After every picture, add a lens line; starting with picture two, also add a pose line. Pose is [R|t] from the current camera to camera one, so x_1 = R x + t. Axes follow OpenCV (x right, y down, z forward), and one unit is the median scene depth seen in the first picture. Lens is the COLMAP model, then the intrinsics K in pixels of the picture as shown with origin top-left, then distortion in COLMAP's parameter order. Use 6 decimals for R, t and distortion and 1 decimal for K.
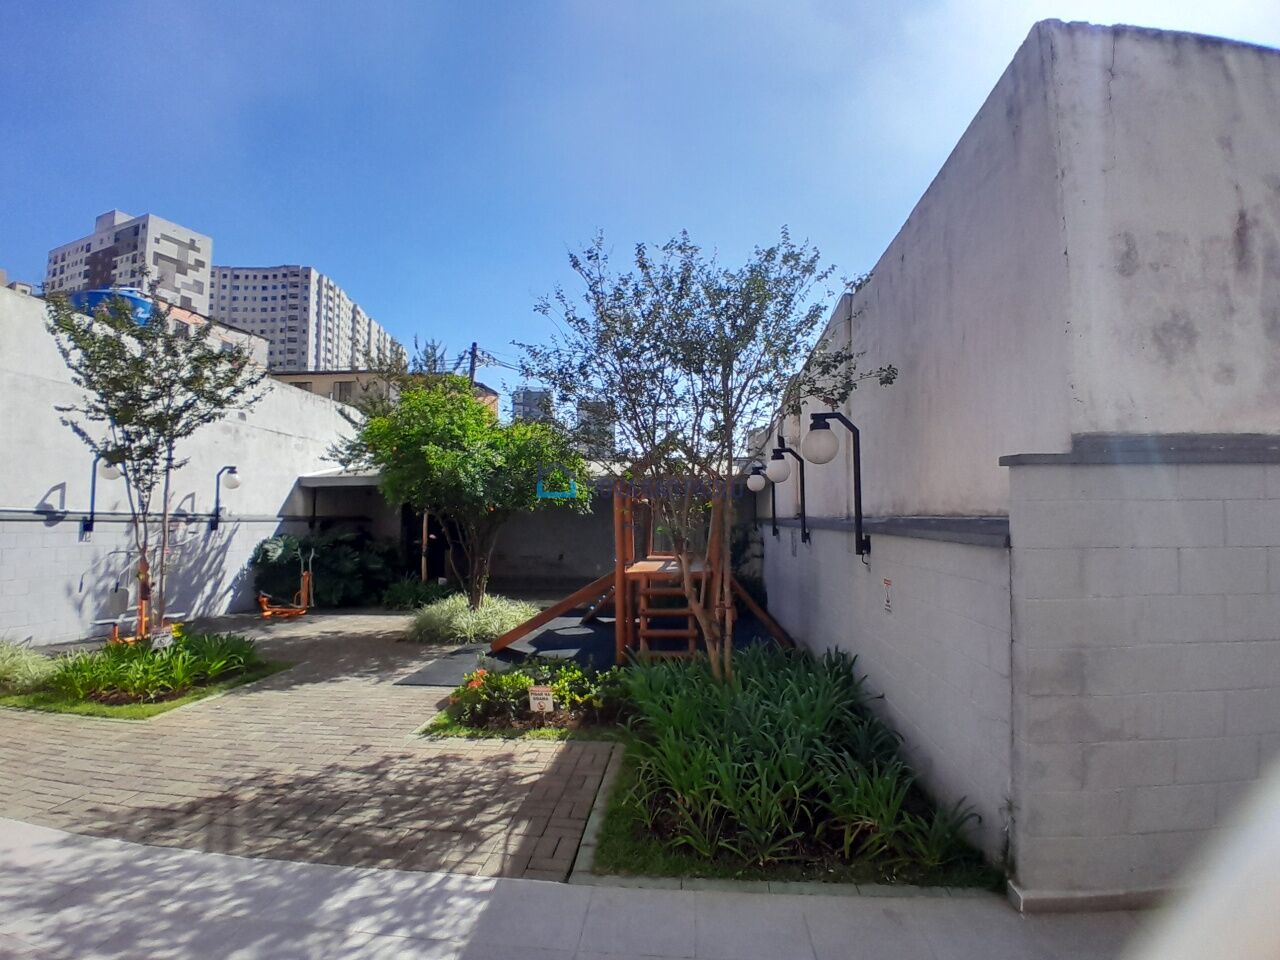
lens RADIAL K [[635.7, 0, 638.7], [0, 635.7, 490.6], [0, 0, 1]] dist [0.001276, -0.044133]
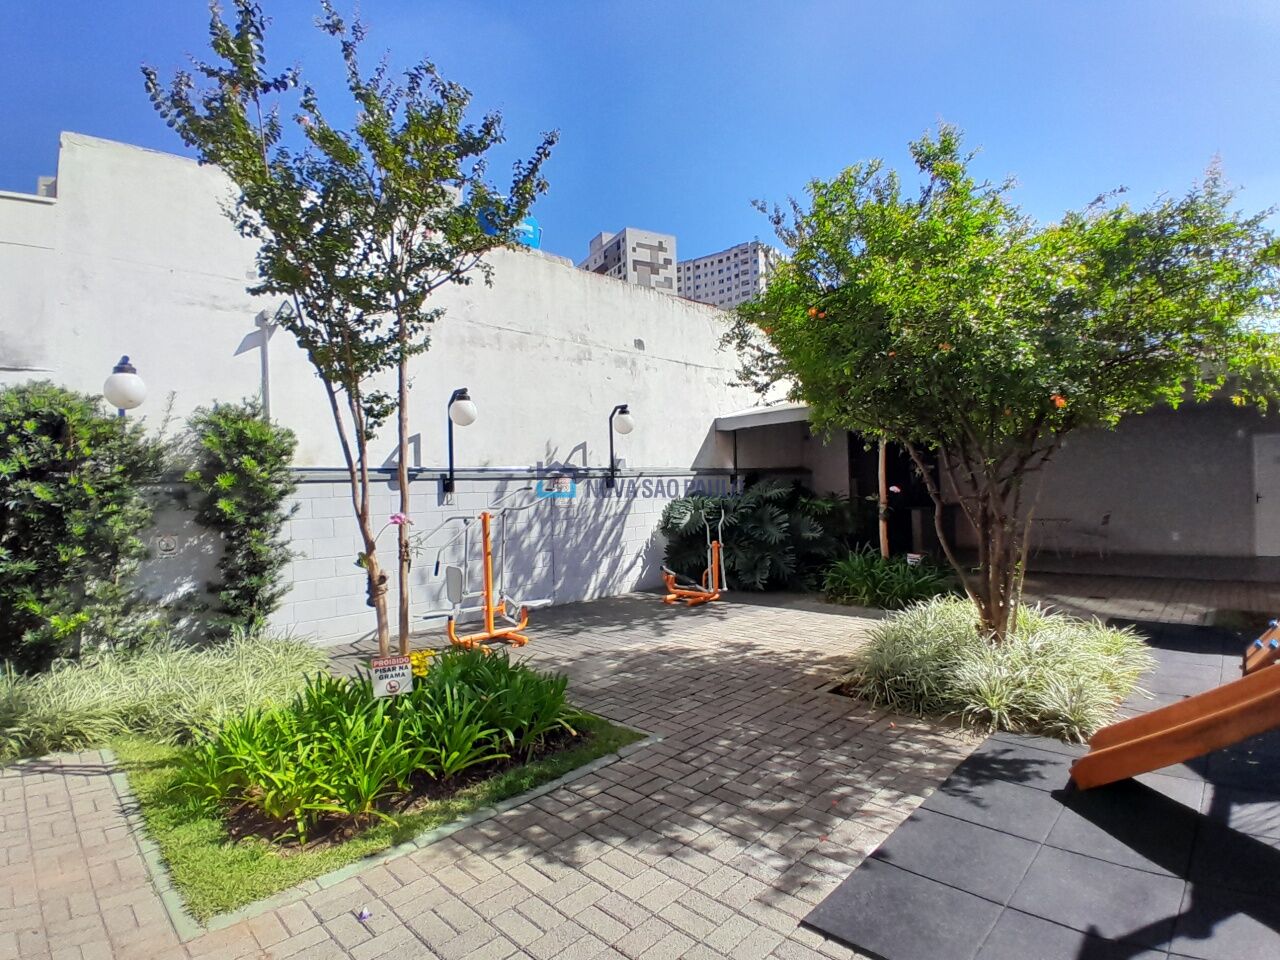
lens RADIAL K [[635.7, 0, 638.7], [0, 635.7, 490.6], [0, 0, 1]] dist [0.001276, -0.044133]
pose [[0.770094, -0.025920, -0.637404, -0.116862], [0.066312, 0.997014, 0.039573, 0.031516], [0.634475, -0.072743, 0.769513, 0.349113]]
